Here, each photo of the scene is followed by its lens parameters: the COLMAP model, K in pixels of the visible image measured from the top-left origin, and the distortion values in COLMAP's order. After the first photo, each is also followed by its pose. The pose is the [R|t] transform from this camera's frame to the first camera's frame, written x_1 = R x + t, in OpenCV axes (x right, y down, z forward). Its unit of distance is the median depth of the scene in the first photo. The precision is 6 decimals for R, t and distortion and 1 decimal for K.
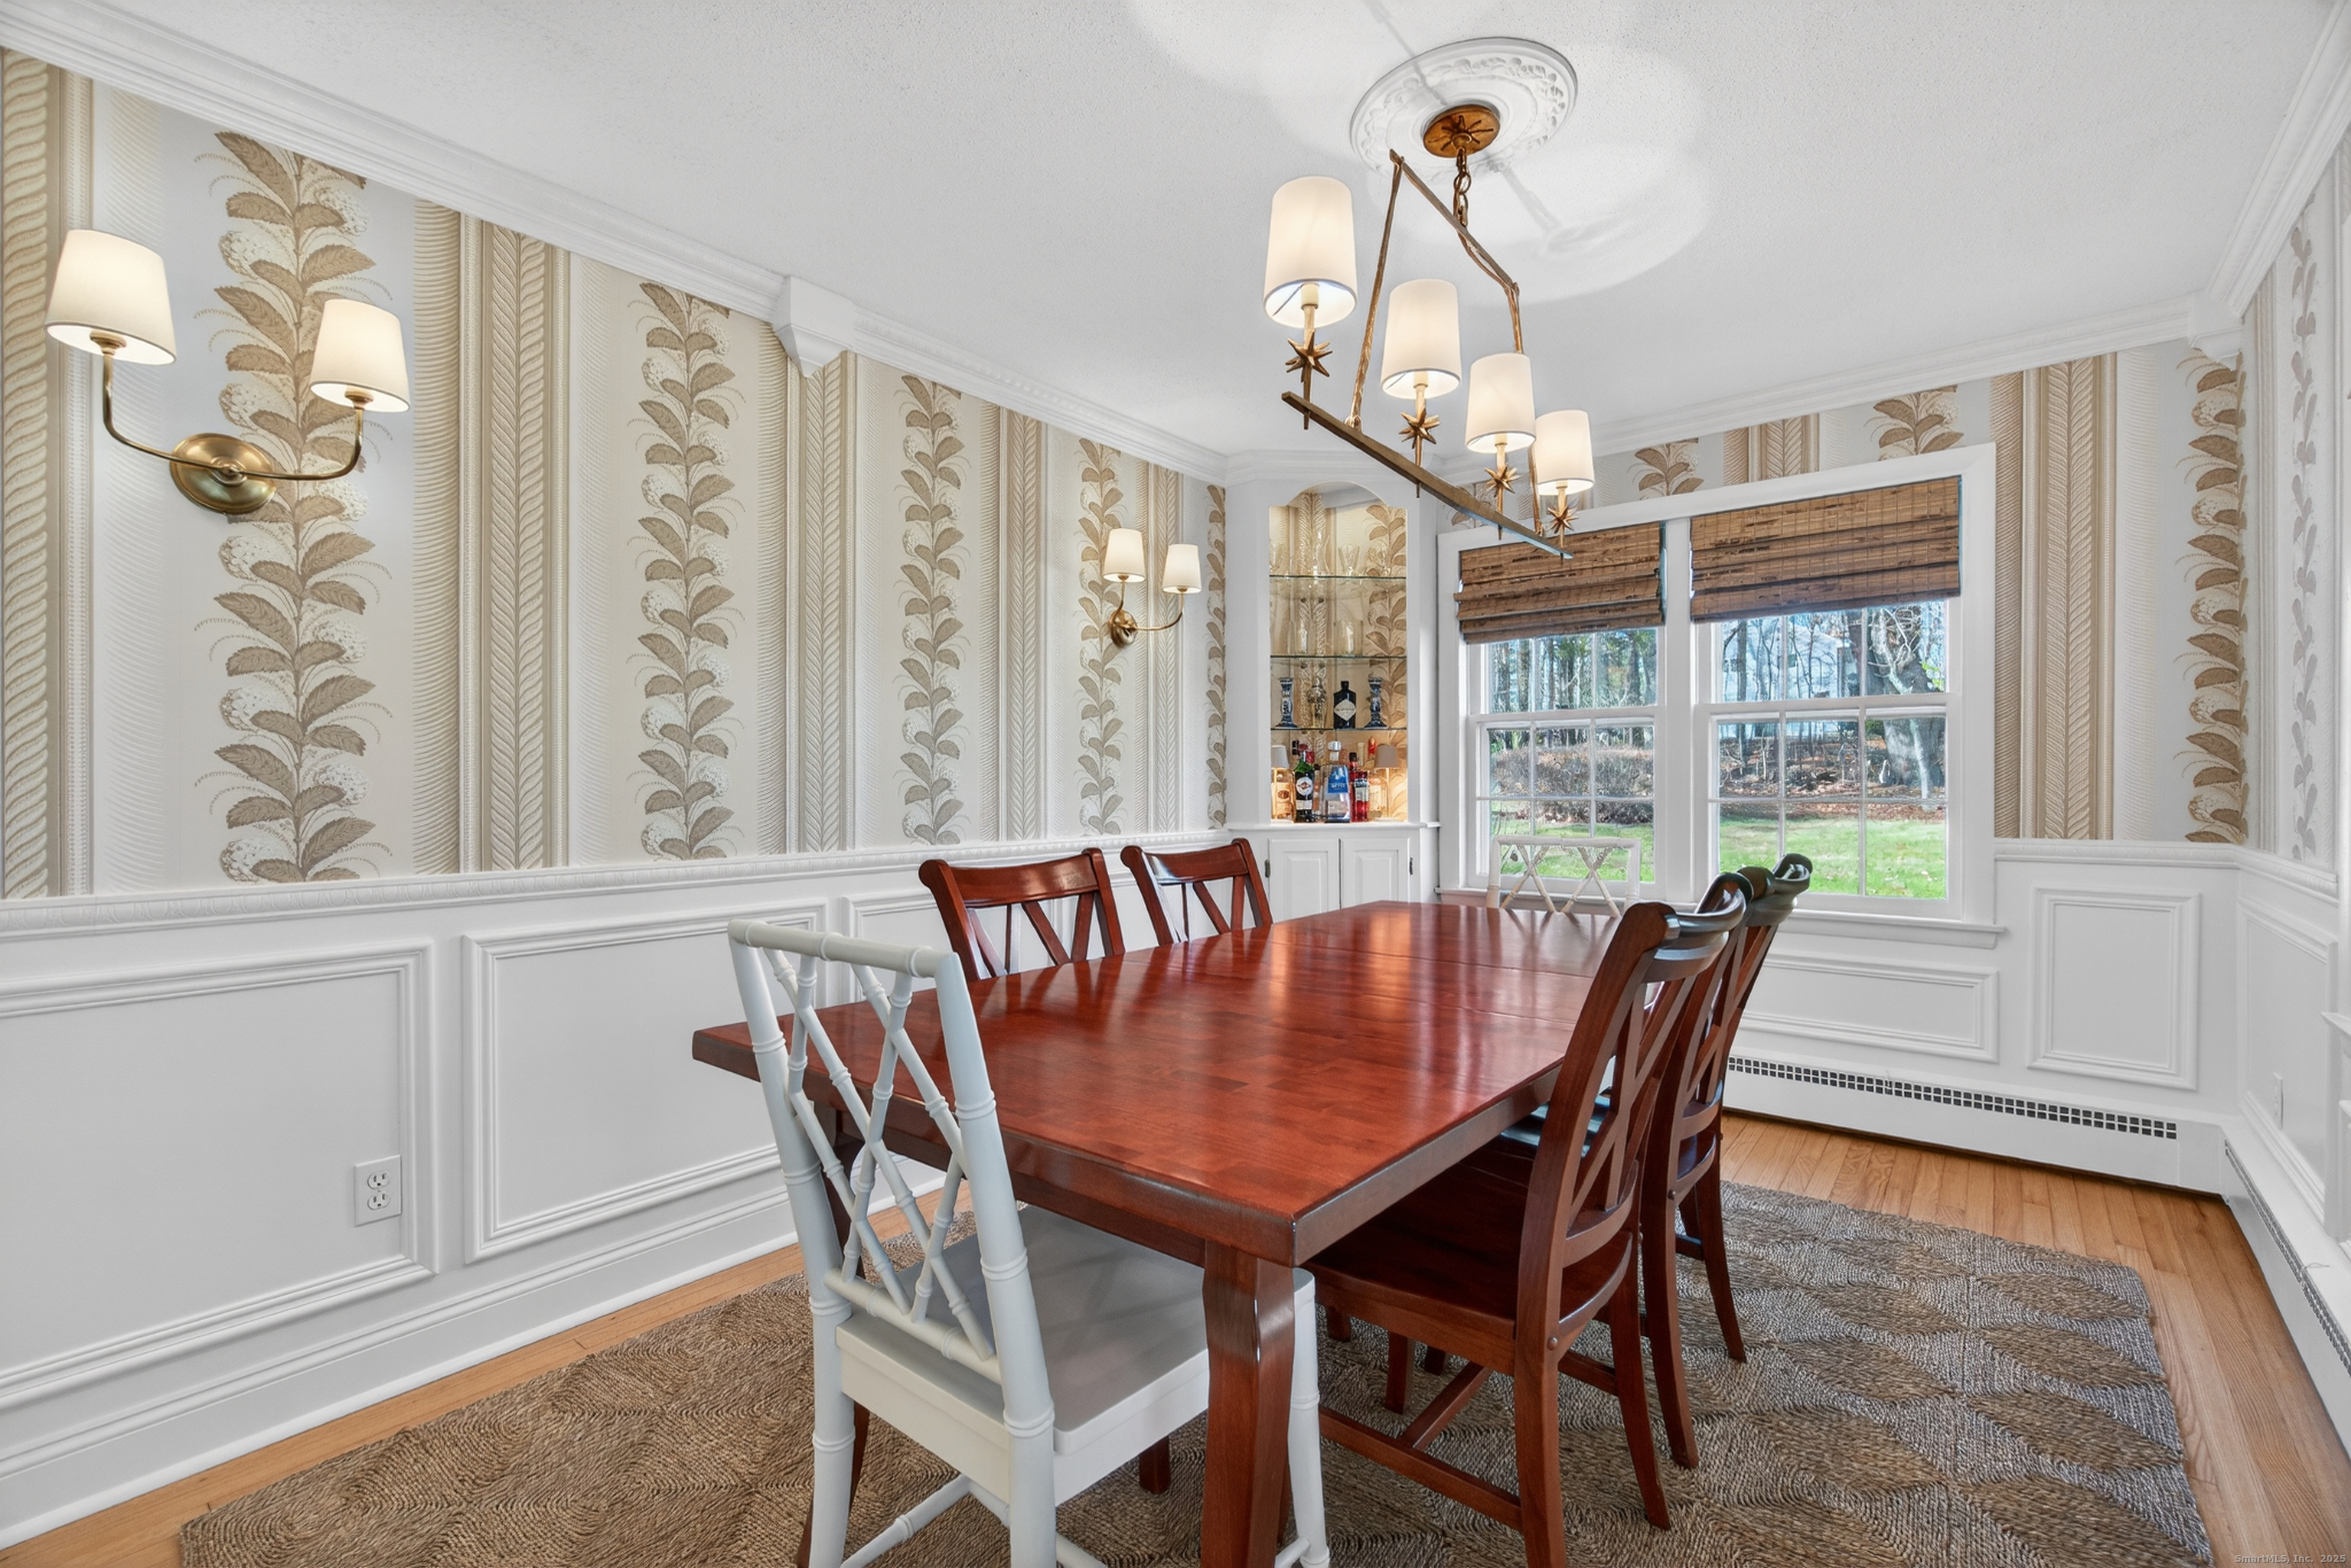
lens RADIAL K [[1011.1, 0, 1185.8], [0, 1011.1, 787.9], [0, 0, 1]] dist [-0.008886, 0.000978]
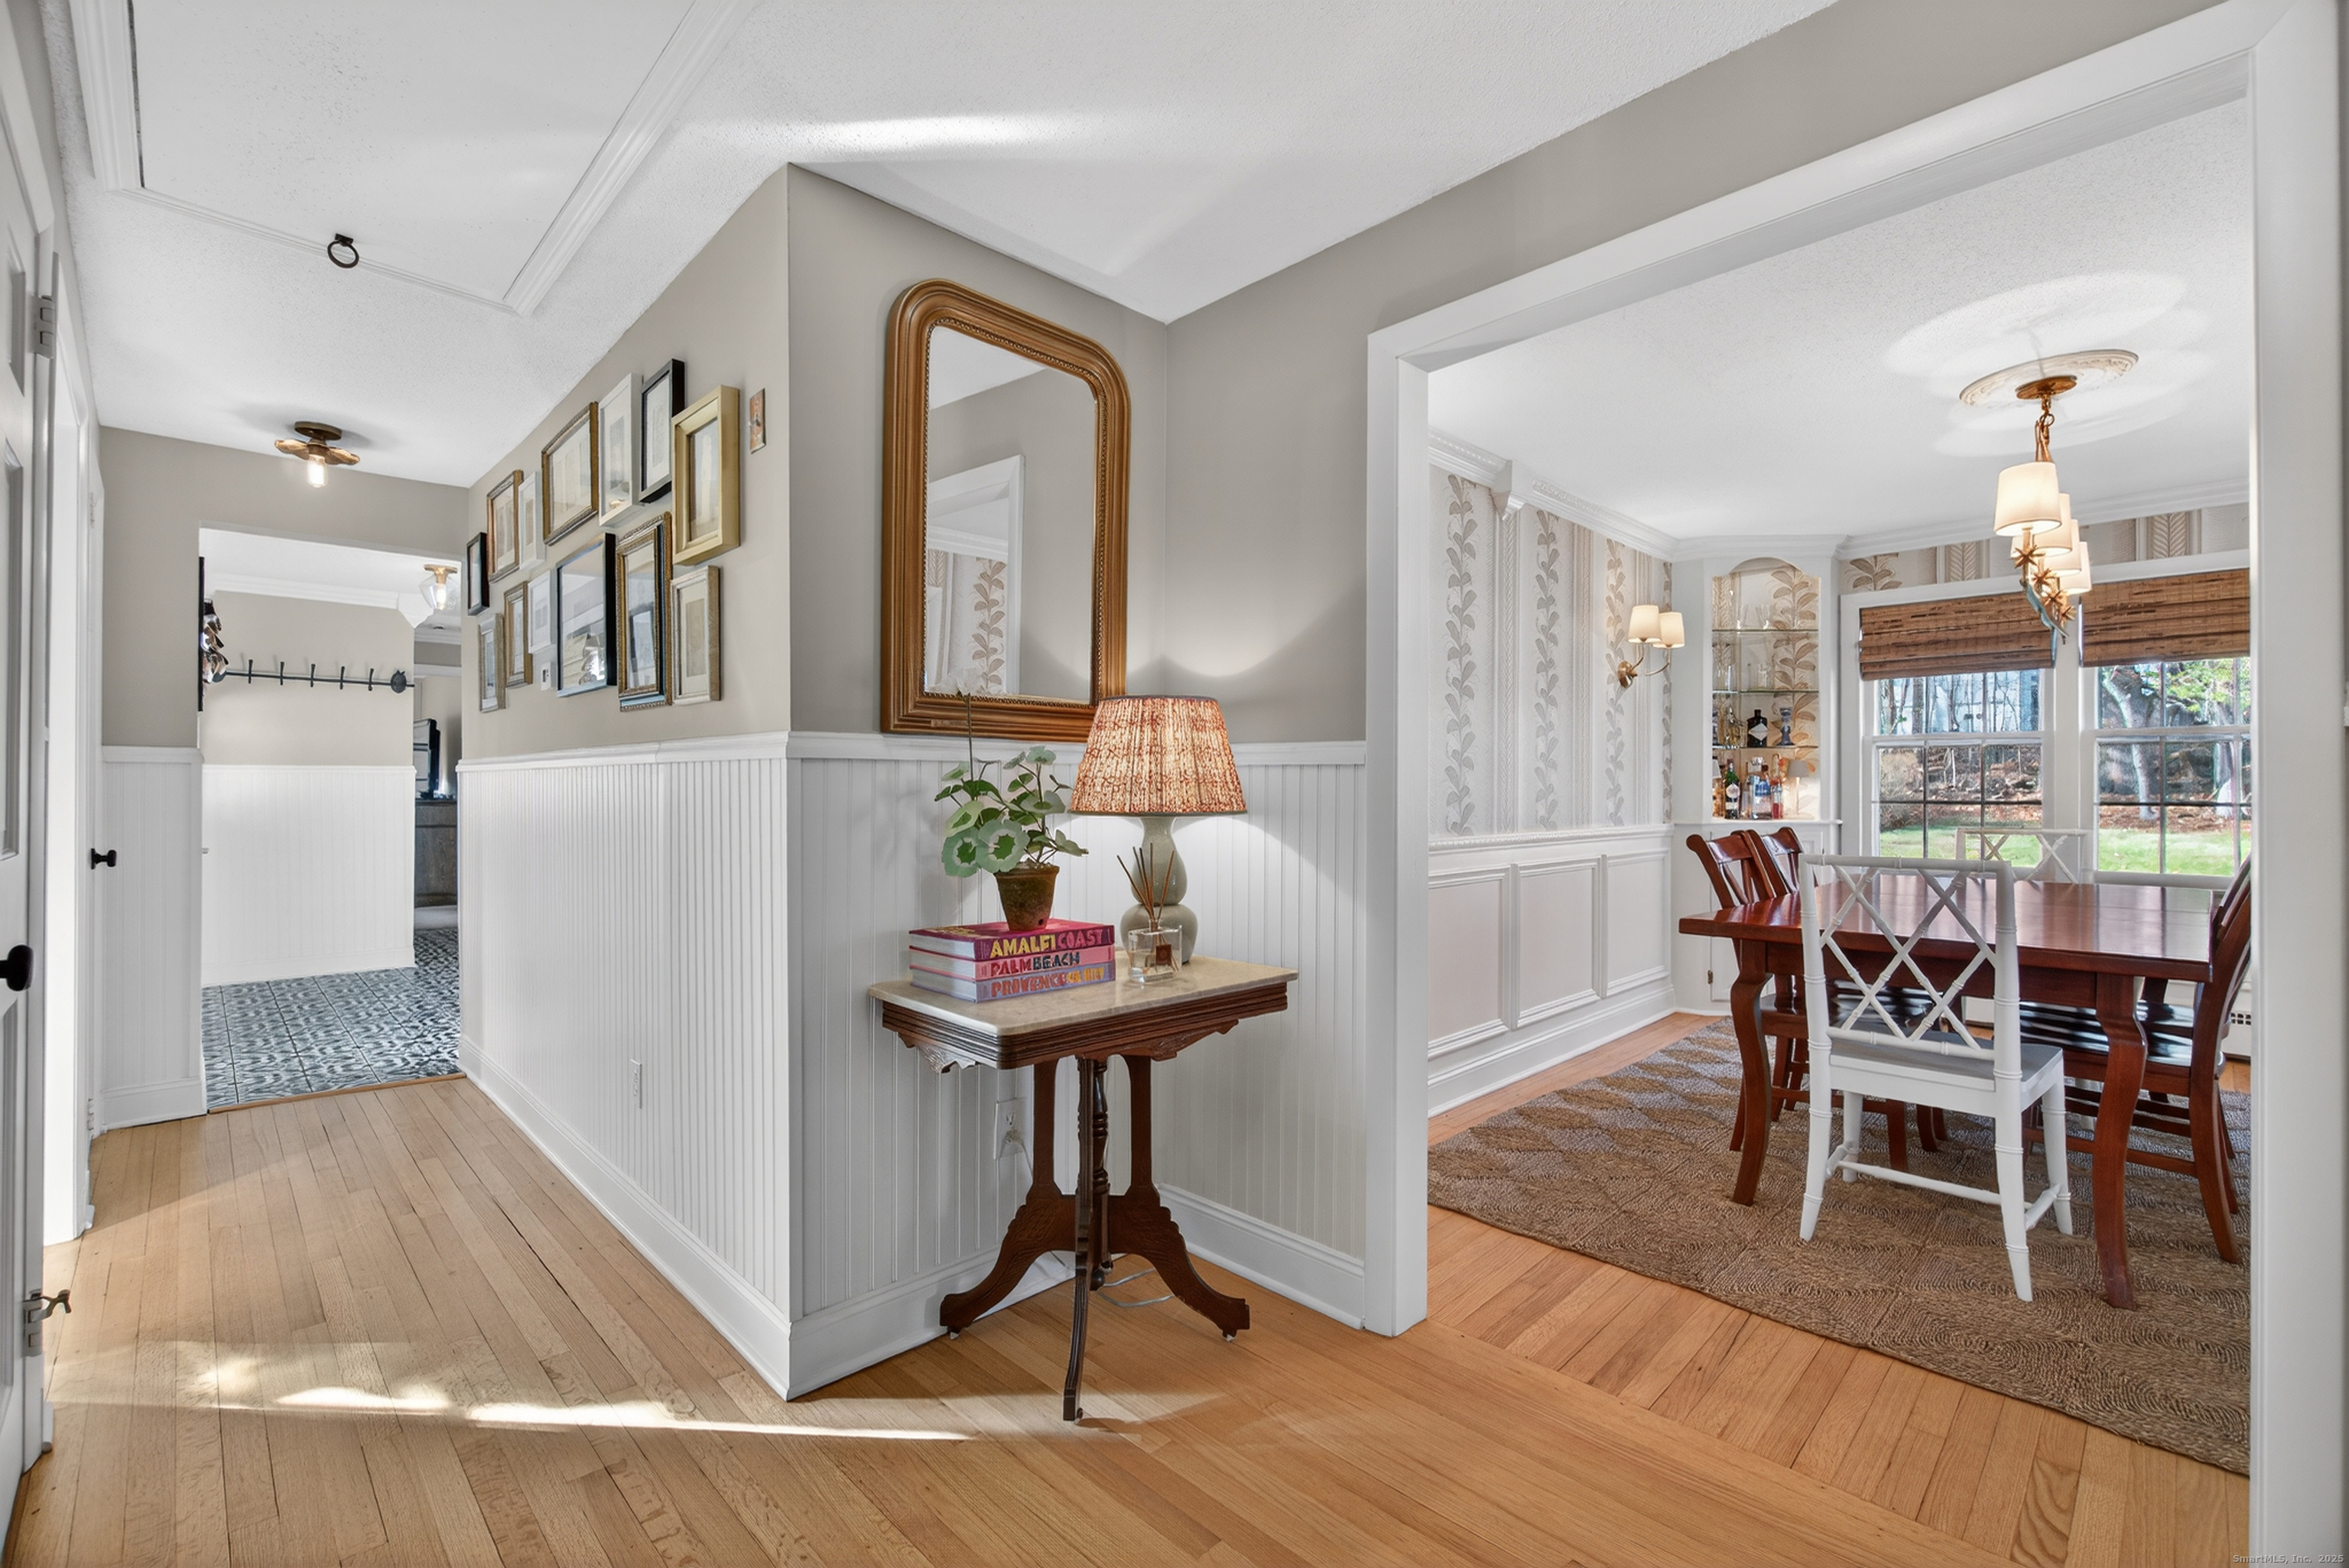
lens RADIAL K [[1010.2, 0, 1170.5], [0, 1010.2, 790.6], [0, 0, 1]] dist [-0.008886, 0.000978]
pose [[0.993460, 0.005079, -0.114071, -0.498812], [-0.005299, 0.999985, -0.001628, 0.003627], [0.114061, 0.002221, 0.993471, -0.404359]]
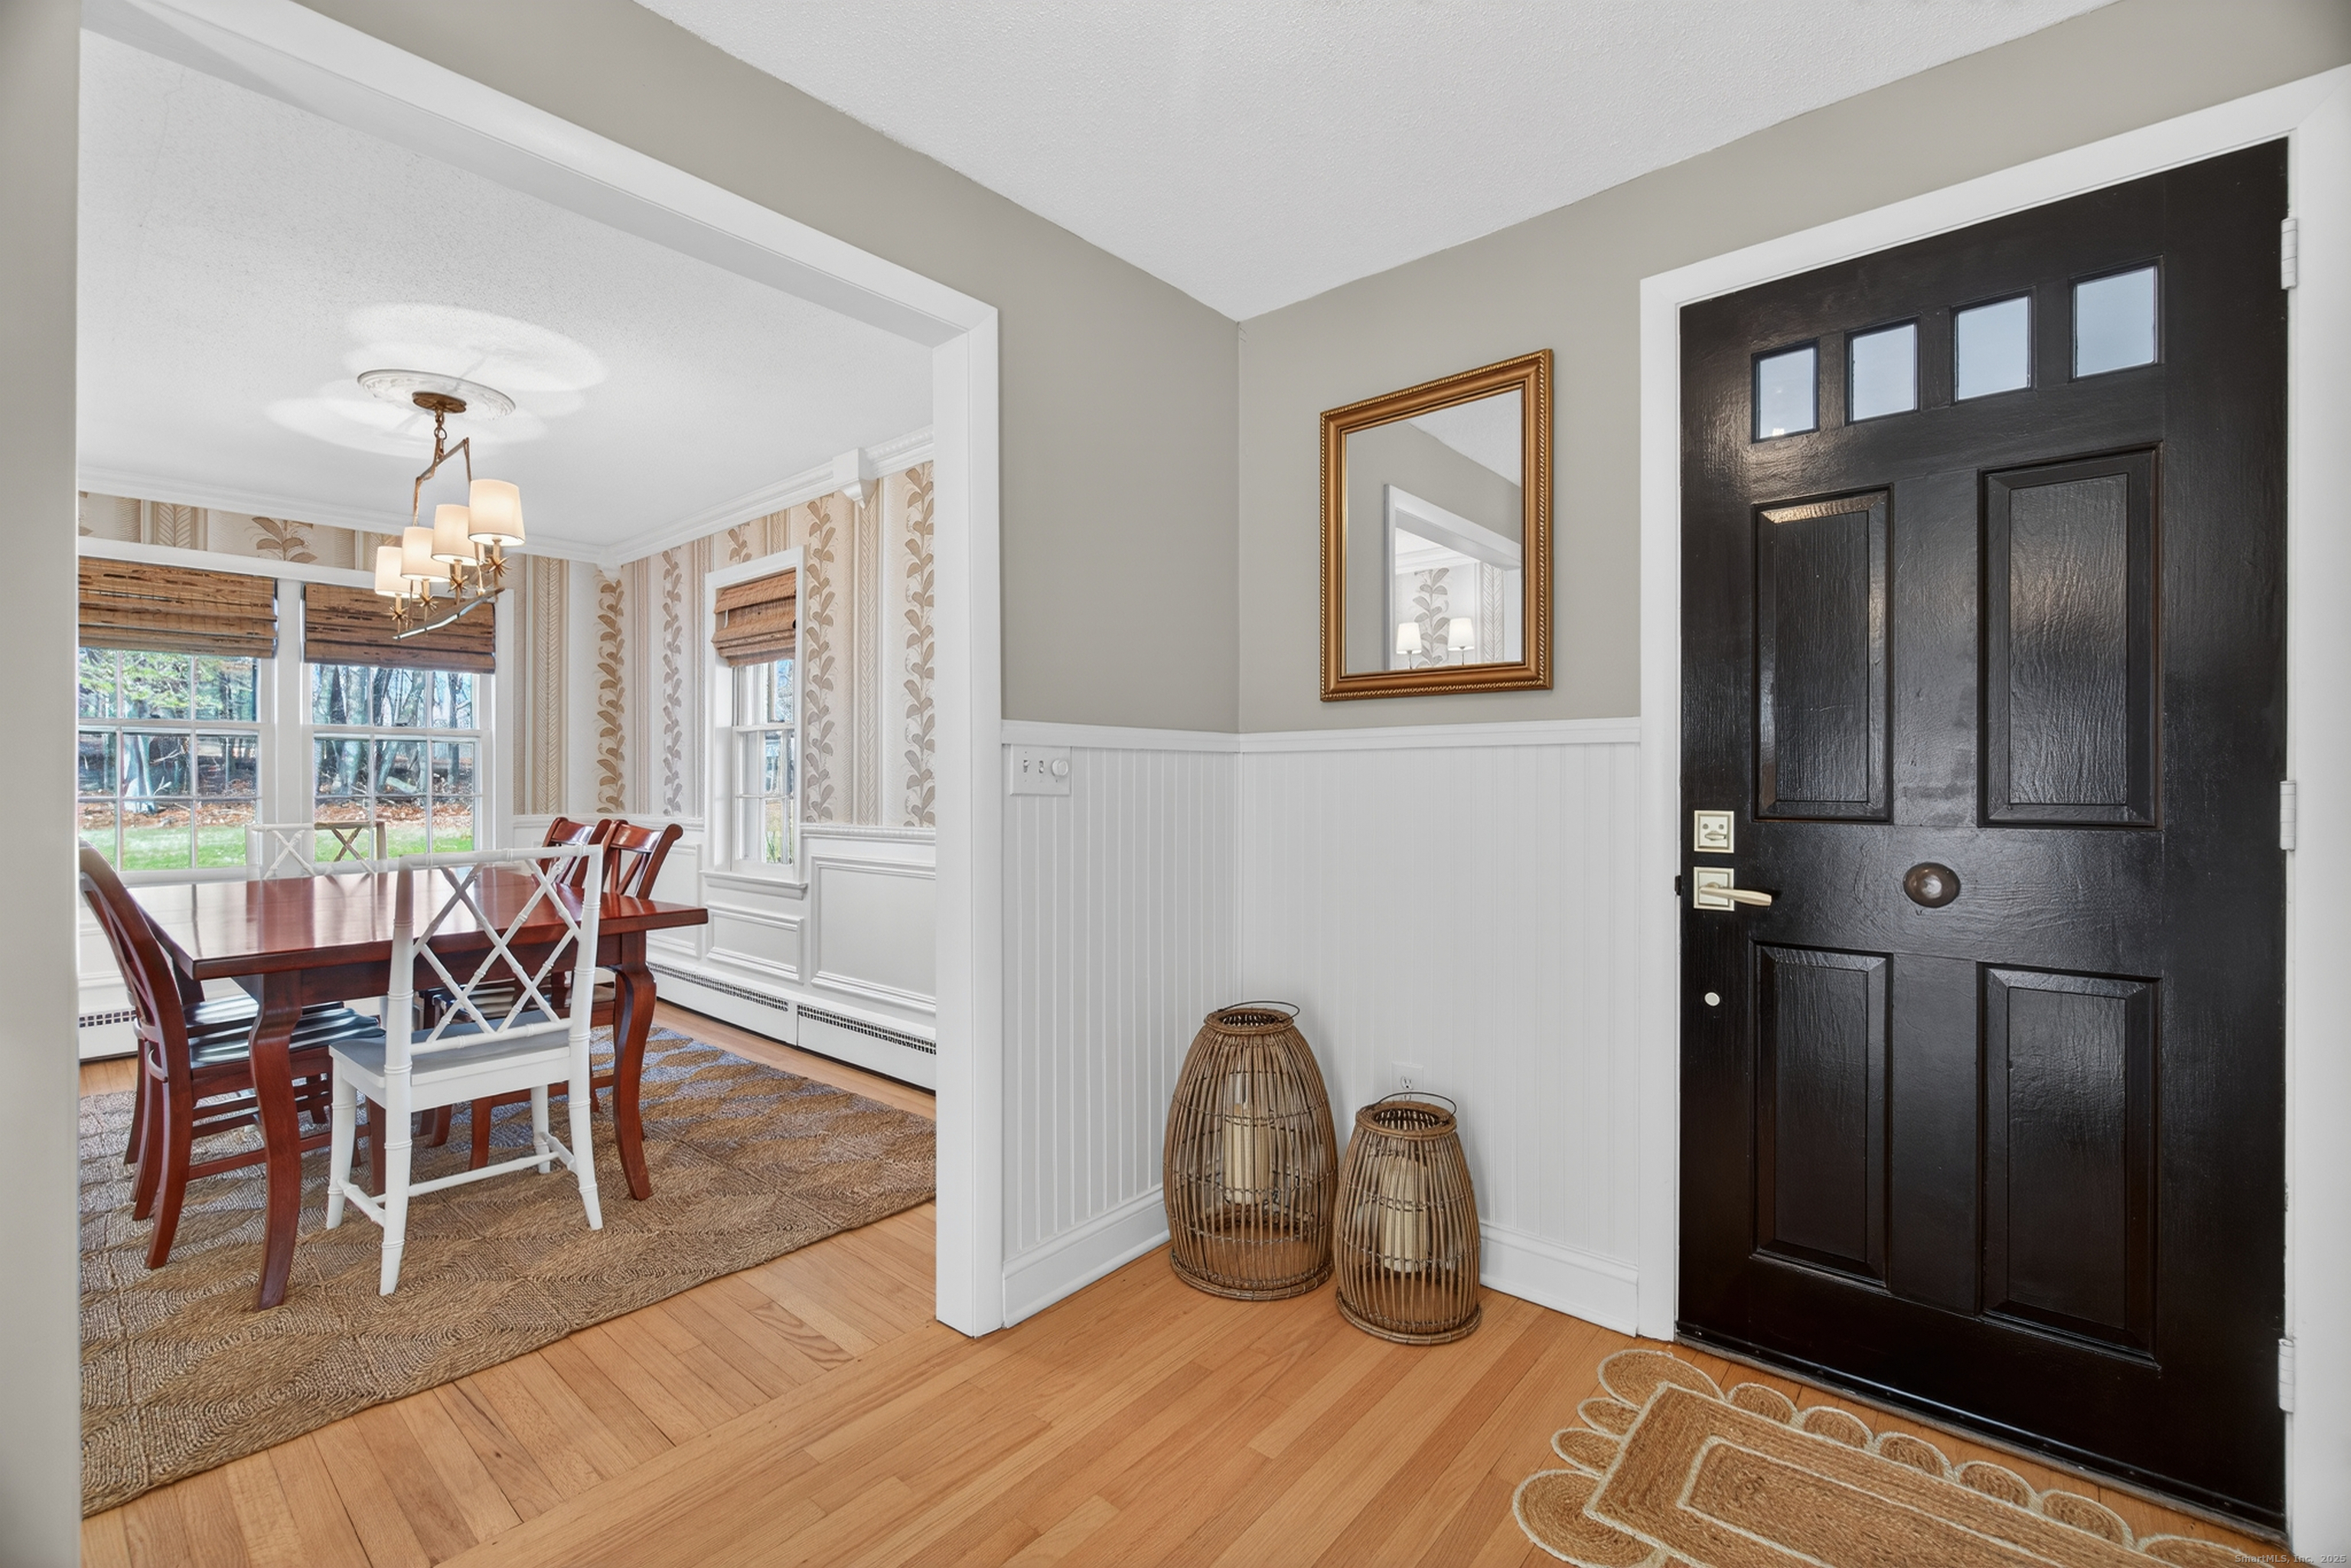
lens RADIAL K [[1011.1, 0, 1158.6], [0, 1011.1, 776.9], [0, 0, 1]] dist [-0.008886, 0.000978]
pose [[0.031541, 0.007479, 0.999474, -0.742091], [0.009253, 0.999927, -0.007774, 0.005656], [-0.999460, 0.009494, 0.031470, -0.145745]]
